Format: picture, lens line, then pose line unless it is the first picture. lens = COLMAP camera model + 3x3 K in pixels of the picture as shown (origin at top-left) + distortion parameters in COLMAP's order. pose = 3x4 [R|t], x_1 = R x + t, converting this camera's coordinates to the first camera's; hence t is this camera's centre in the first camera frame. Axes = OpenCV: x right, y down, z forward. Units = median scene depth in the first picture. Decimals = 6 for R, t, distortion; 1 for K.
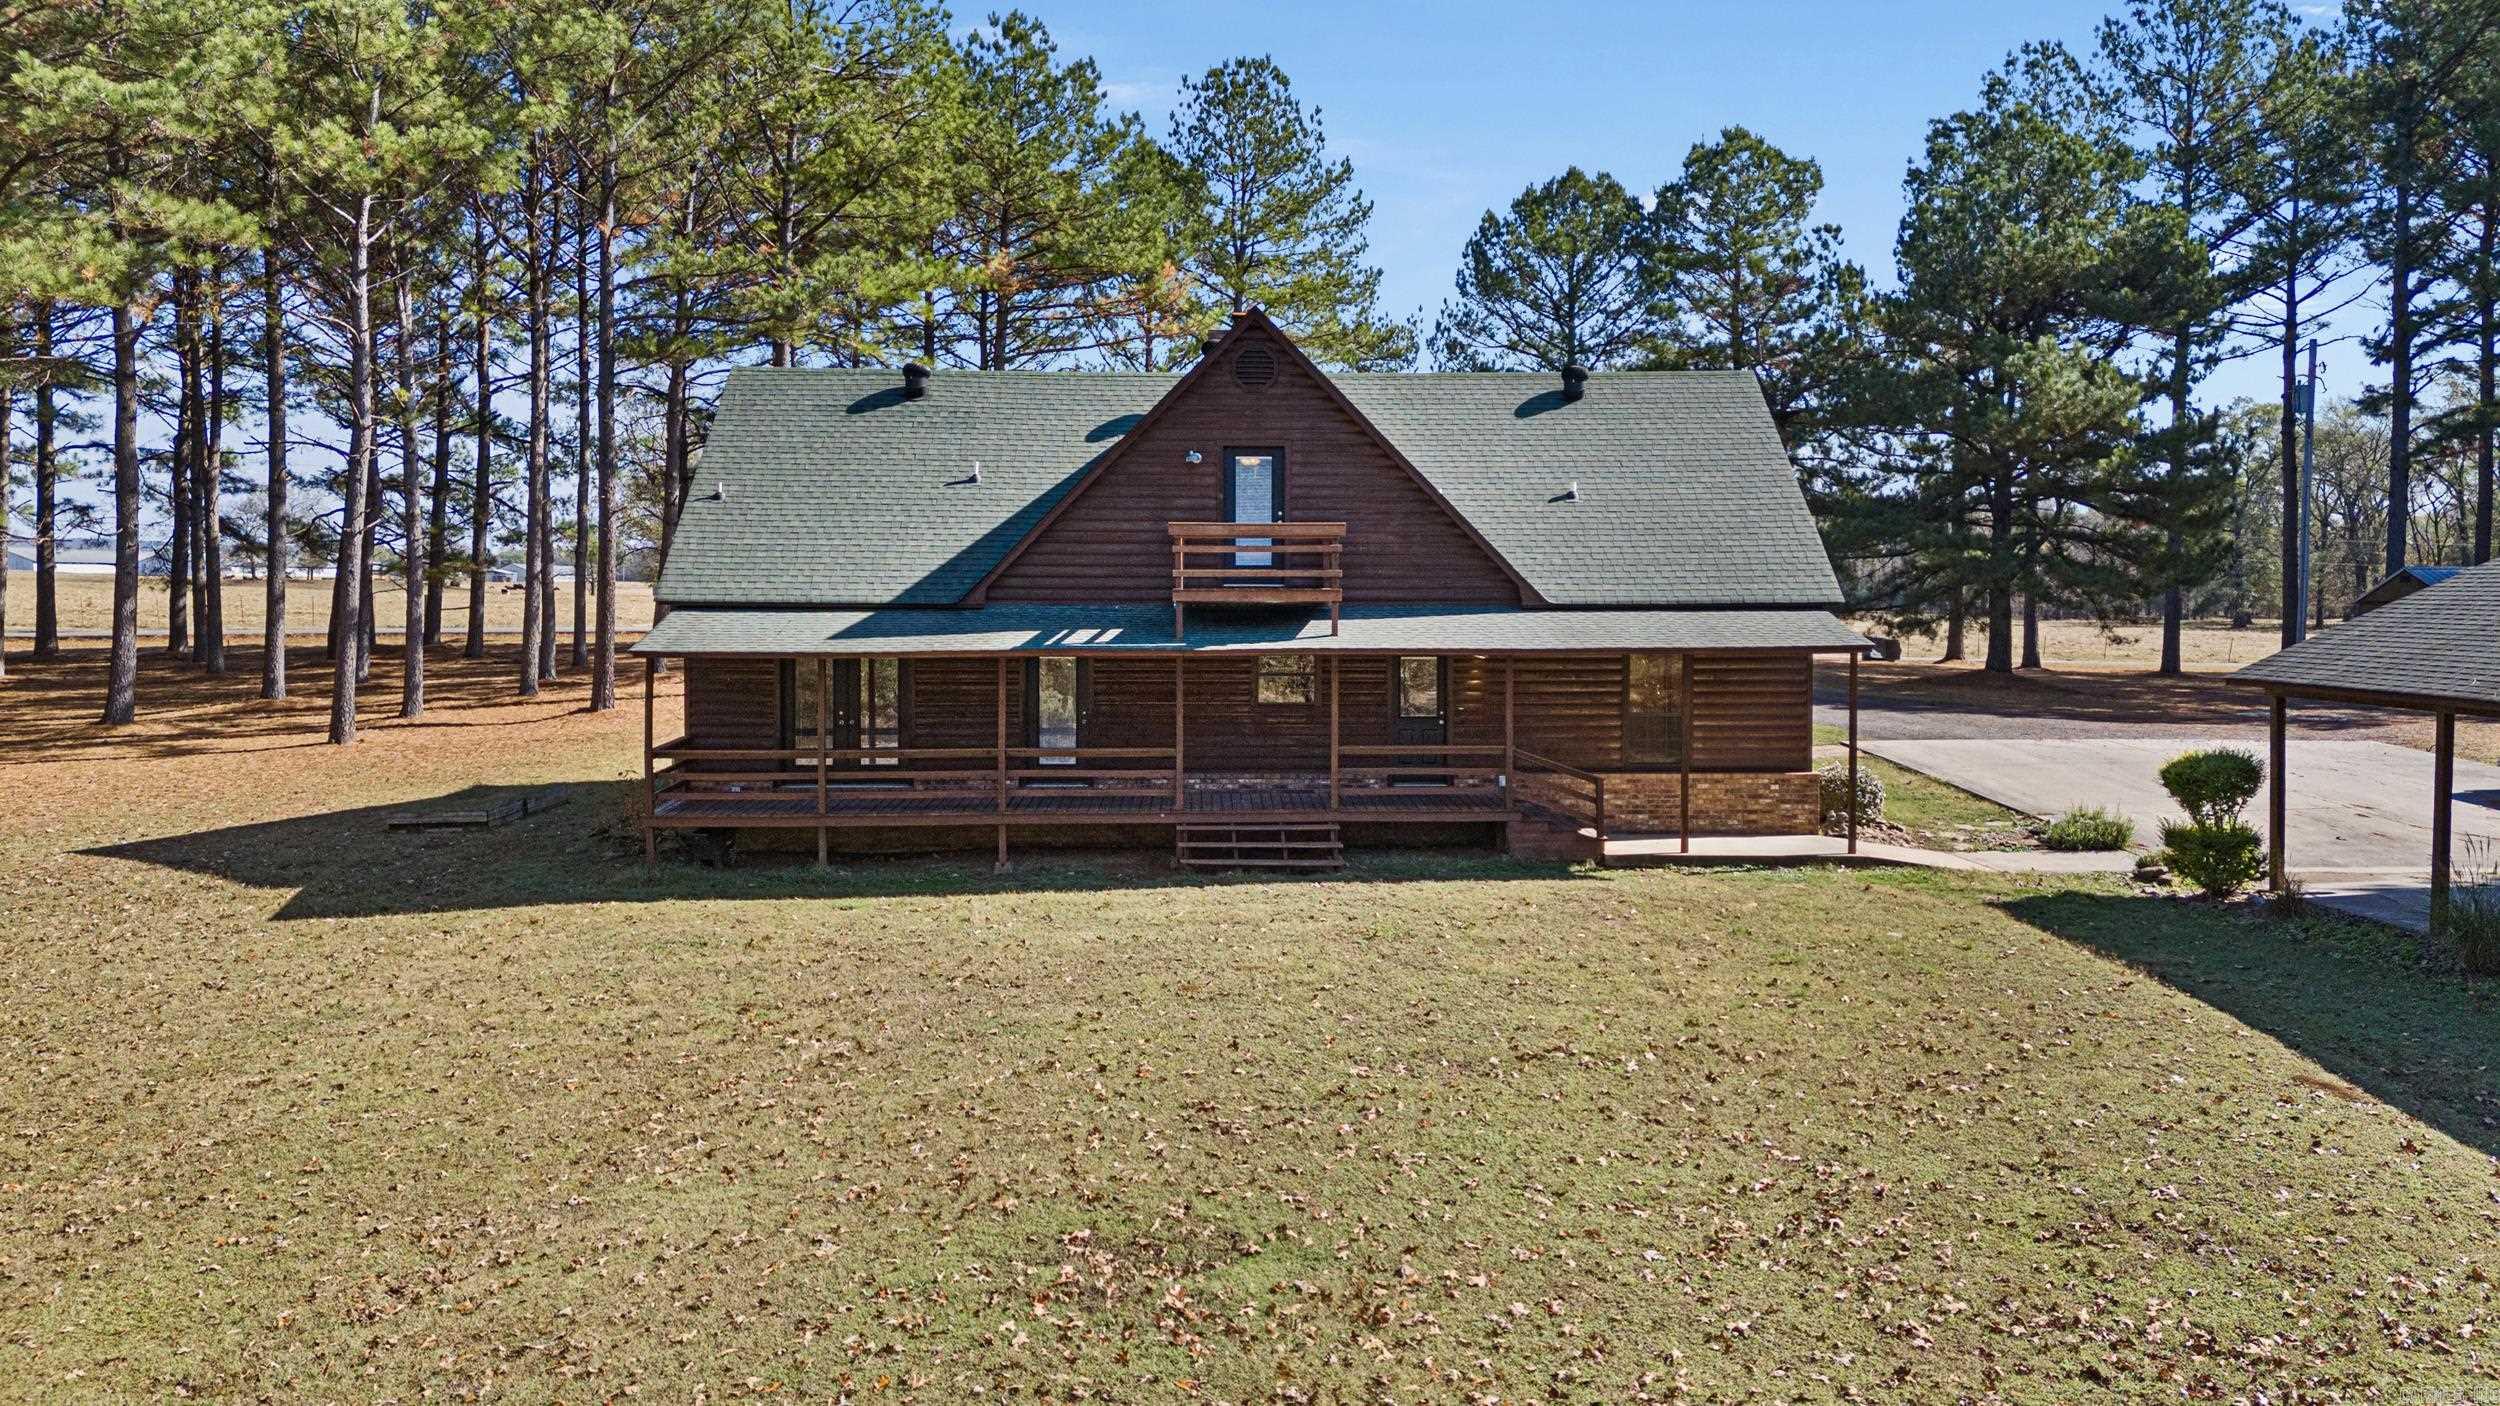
lens RADIAL K [[1840.3, 0, 1250.0], [0, 1840.3, 703.0], [0, 0, 1]] dist [0.053032, -0.038002]
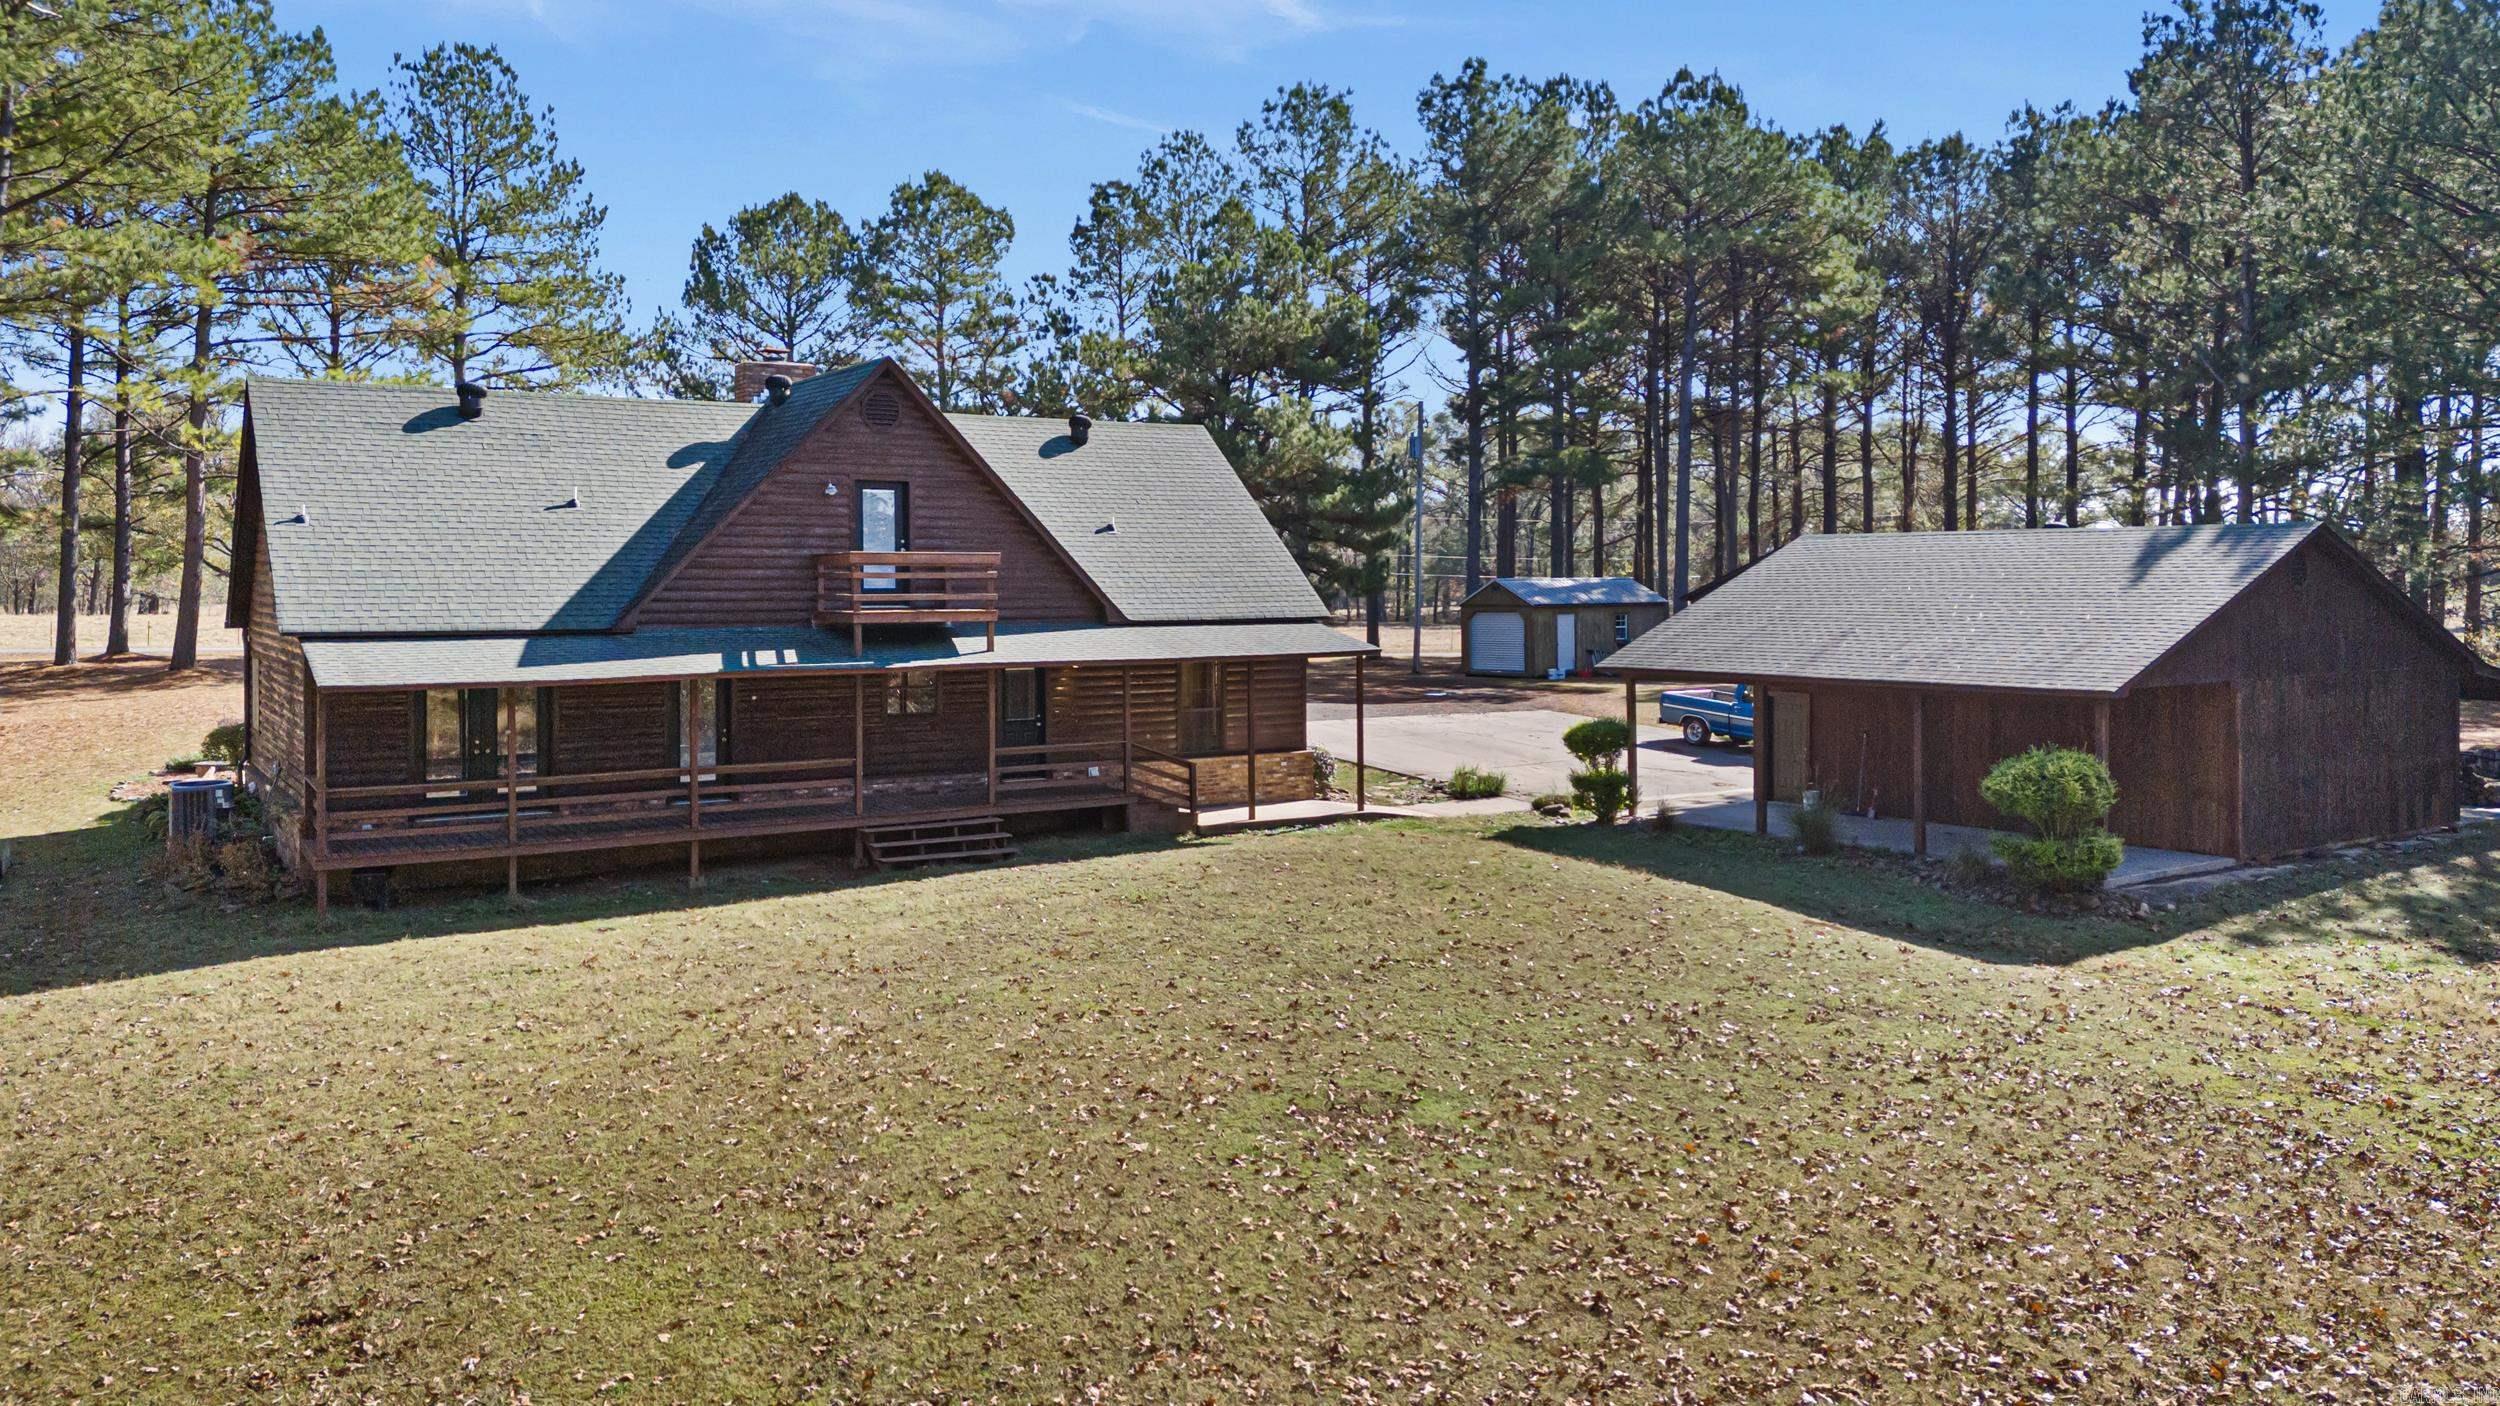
lens RADIAL K [[1838.1, 0, 1259.2], [0, 1838.1, 688.3], [0, 0, 1]] dist [0.129392, -0.217276]
pose [[0.860848, -0.035370, 0.507631, -0.365170], [0.040416, 0.999182, 0.001083, -0.007731], [-0.507254, 0.019584, 0.861574, -0.064974]]
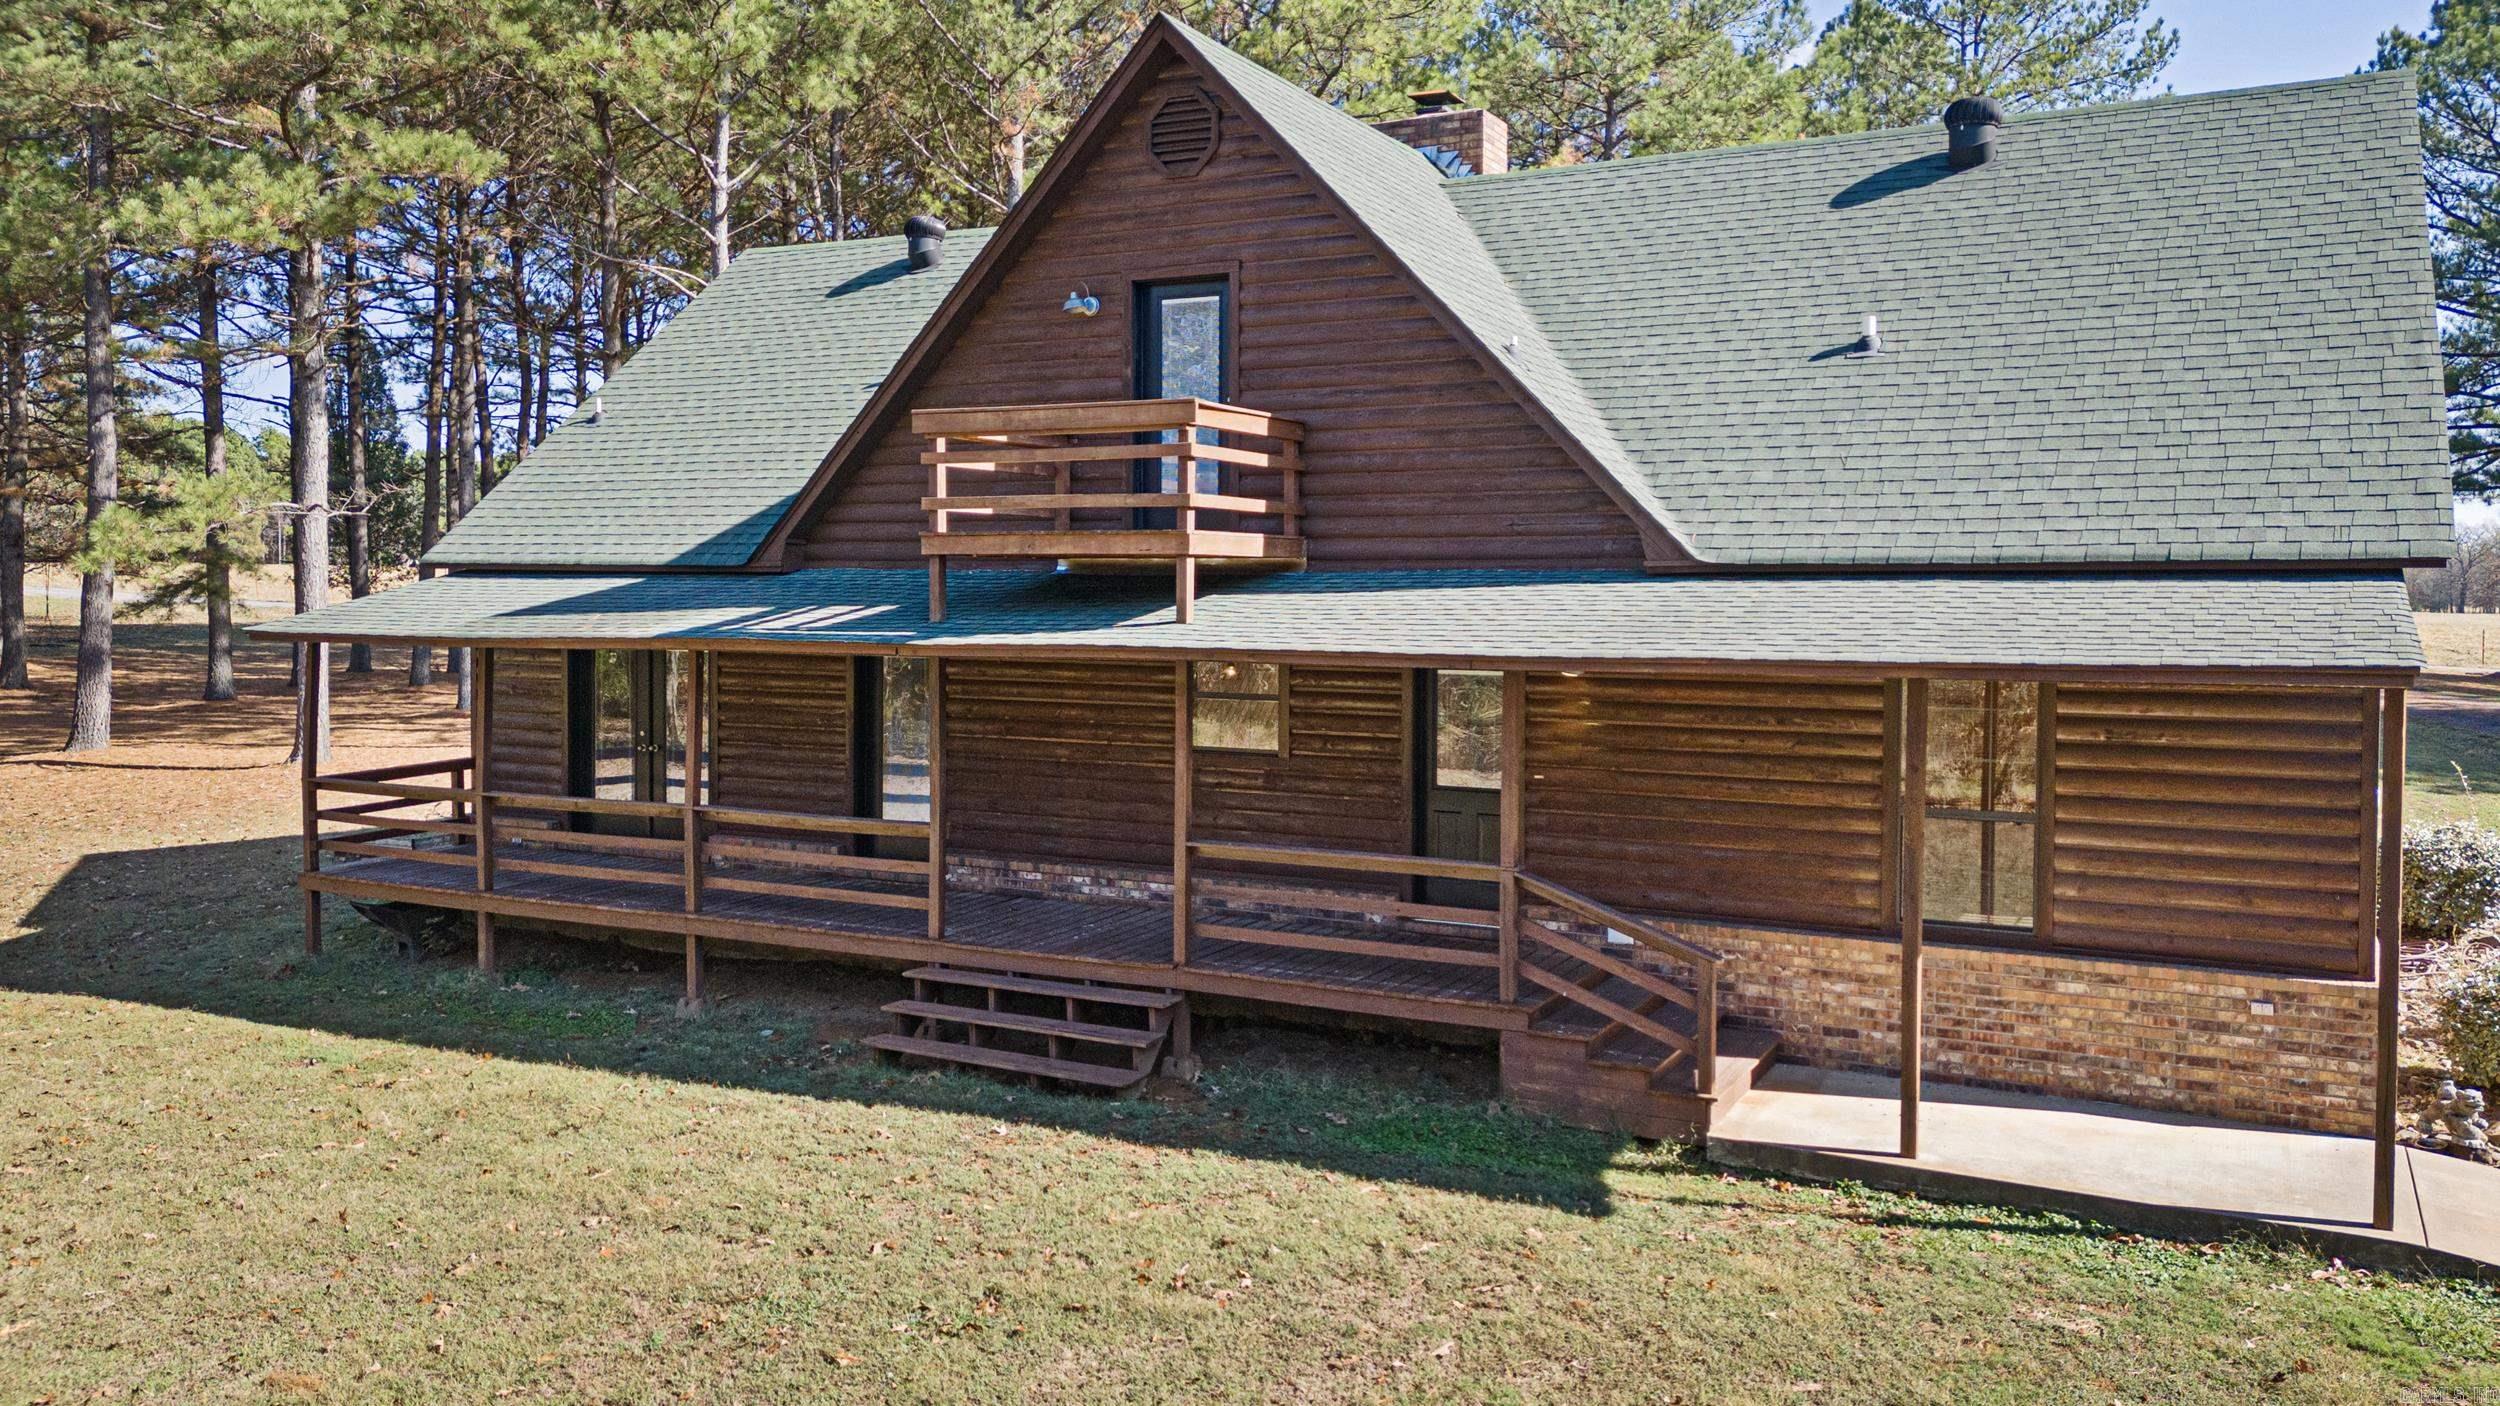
lens RADIAL K [[1838.1, 0, 1259.2], [0, 1838.1, 688.3], [0, 0, 1]] dist [0.129392, -0.217276]
pose [[0.871586, 0.029751, -0.489338, 0.292298], [-0.036527, 0.999323, -0.004304, -0.016008], [0.488879, 0.021625, 0.872083, 0.527919]]
